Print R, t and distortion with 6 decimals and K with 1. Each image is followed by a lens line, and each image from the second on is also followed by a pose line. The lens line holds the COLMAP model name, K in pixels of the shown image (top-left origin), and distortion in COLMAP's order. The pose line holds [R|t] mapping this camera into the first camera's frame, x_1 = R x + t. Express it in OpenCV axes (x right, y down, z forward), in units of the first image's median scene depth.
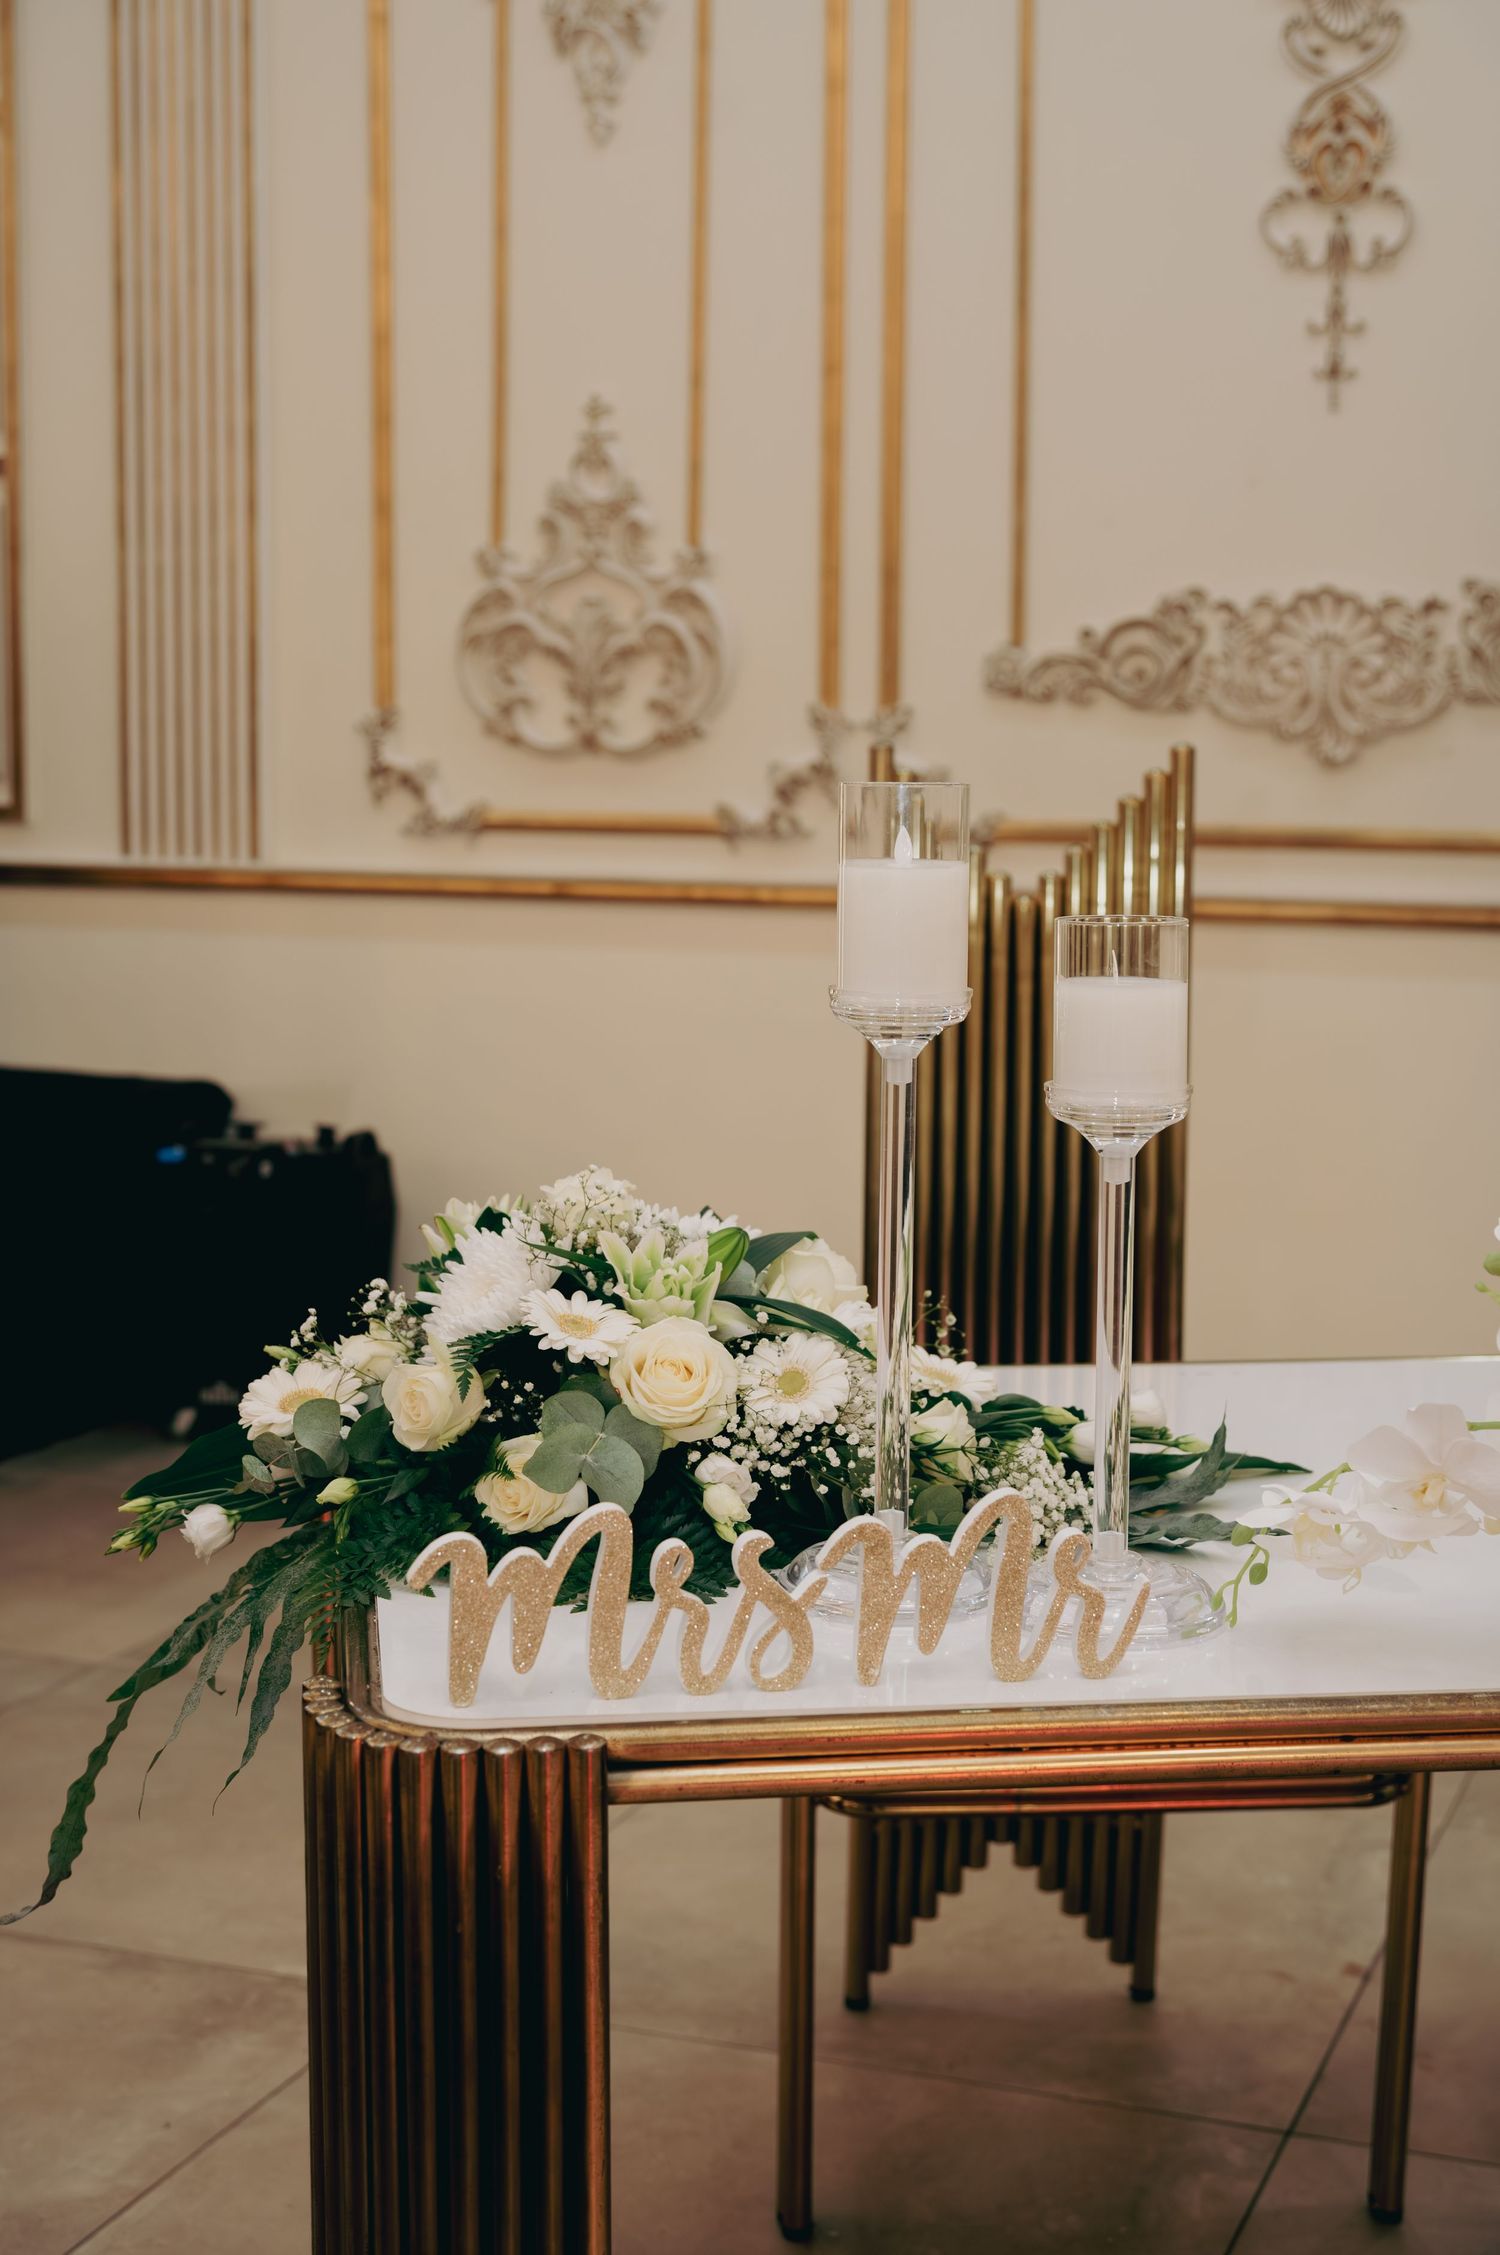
lens RADIAL K [[3287.7, 0, 750.0], [0, 3287.7, 1127.5], [0, 0, 1]] dist [-0.028031, -0.011394]
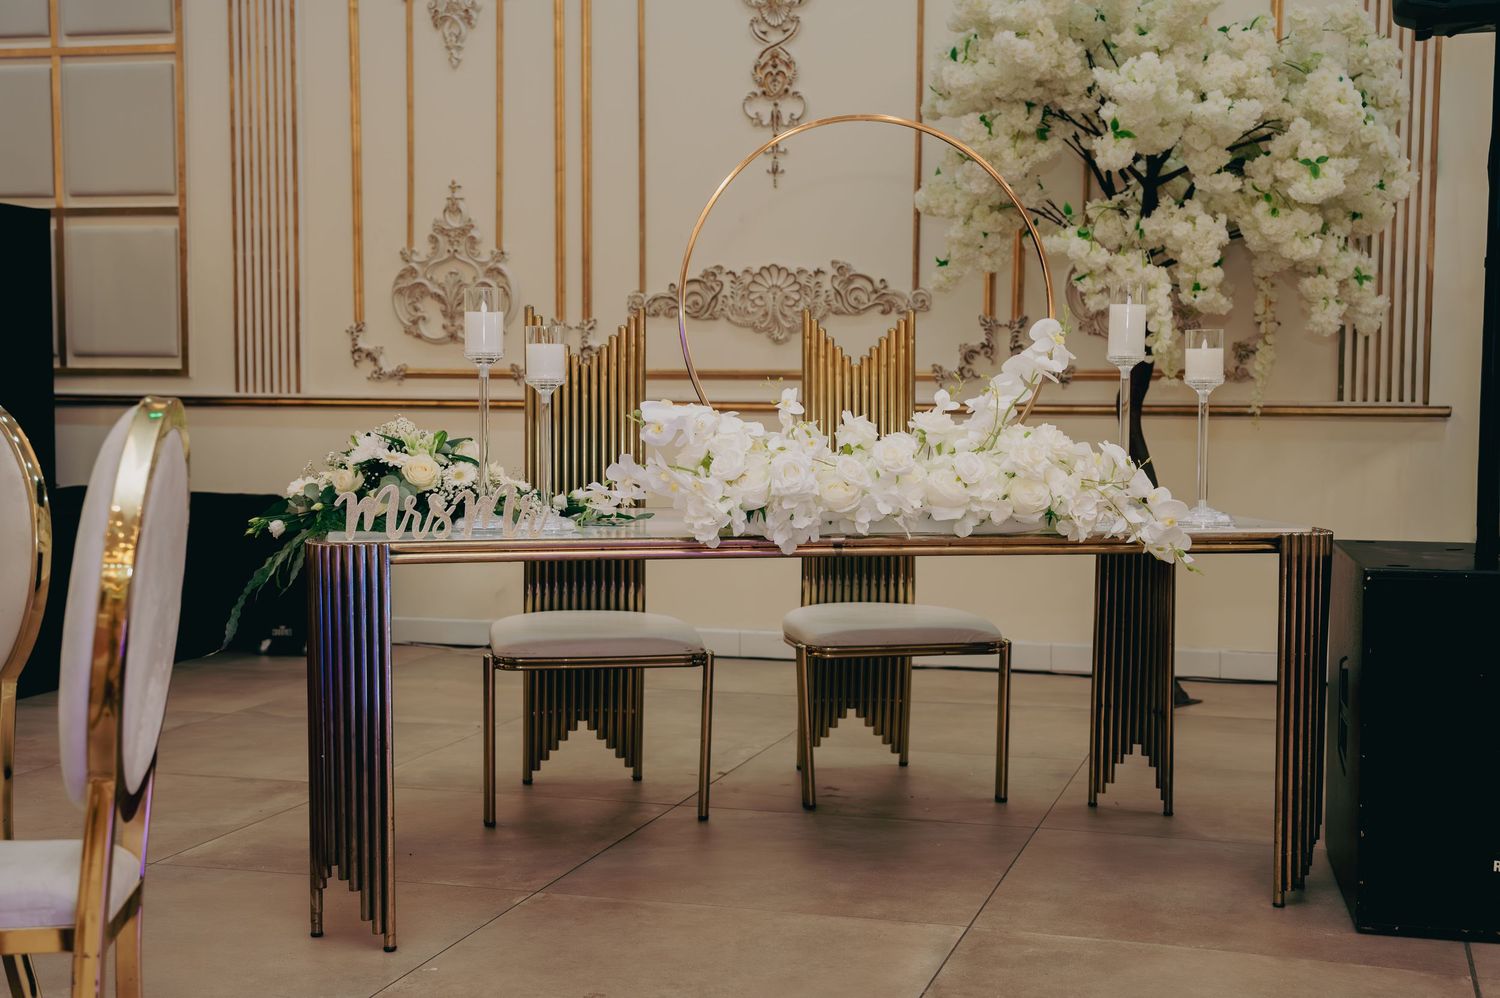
lens RADIAL K [[1921.5, 0, 750.0], [0, 1921.5, 499.0], [0, 0, 1]] dist [0.030686, 0.051872]
pose [[0.996892, -0.010157, 0.078126, 0.051366], [0.014609, 0.998289, -0.056627, 0.072360], [-0.077417, 0.057592, 0.995334, -0.314580]]
